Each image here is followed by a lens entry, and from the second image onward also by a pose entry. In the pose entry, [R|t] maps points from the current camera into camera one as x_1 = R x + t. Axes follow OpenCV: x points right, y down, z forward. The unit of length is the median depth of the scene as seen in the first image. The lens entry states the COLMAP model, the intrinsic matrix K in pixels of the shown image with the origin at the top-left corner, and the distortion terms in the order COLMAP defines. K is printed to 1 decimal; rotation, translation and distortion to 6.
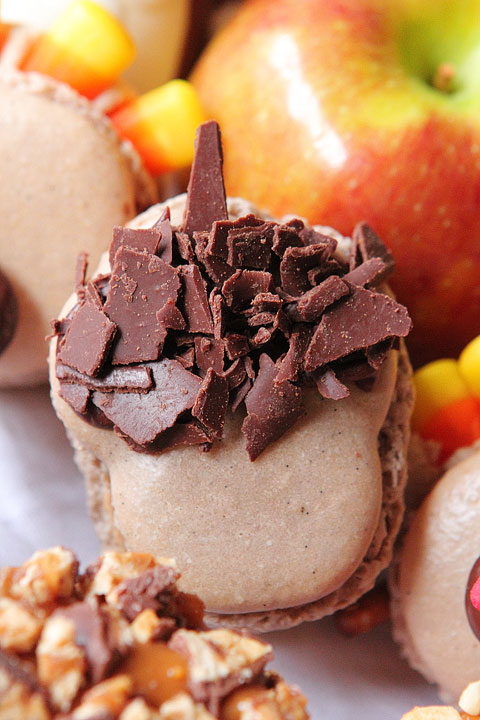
lens RADIAL K [[2361.2, 0, 240.9], [0, 2361.2, 361.4], [0, 0, 1]] dist [0.402901, 0.000000]
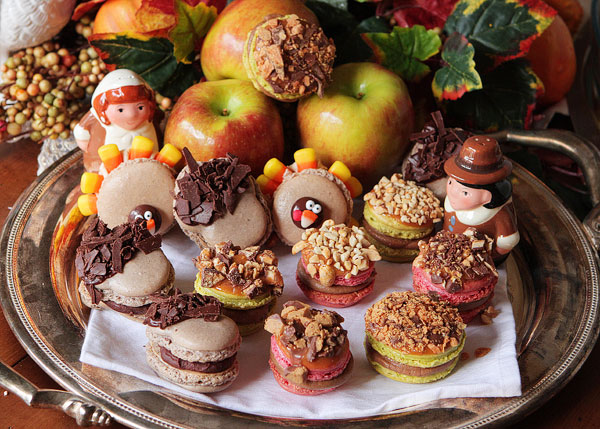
lens RADIAL K [[1481.3, 0, 299.5], [0, 1481.3, 214.5], [0, 0, 1]] dist [-0.057084, 0.000000]
pose [[0.873026, -0.466441, 0.142331, -0.258538], [0.471353, 0.881944, -0.000904, 0.098522], [-0.125106, 0.067877, 0.989819, -1.563337]]
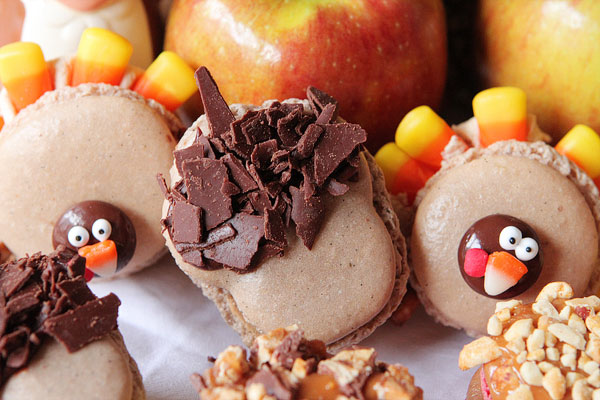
lens RADIAL K [[1612.0, 0, 300.1], [0, 1612.0, 199.7], [0, 0, 1]] dist [0.114394, 0.000000]
pose [[0.911736, -0.405539, 0.065380, -0.059123], [0.404333, 0.914075, 0.031330, -0.026397], [-0.072468, -0.002129, 0.997368, -0.096603]]
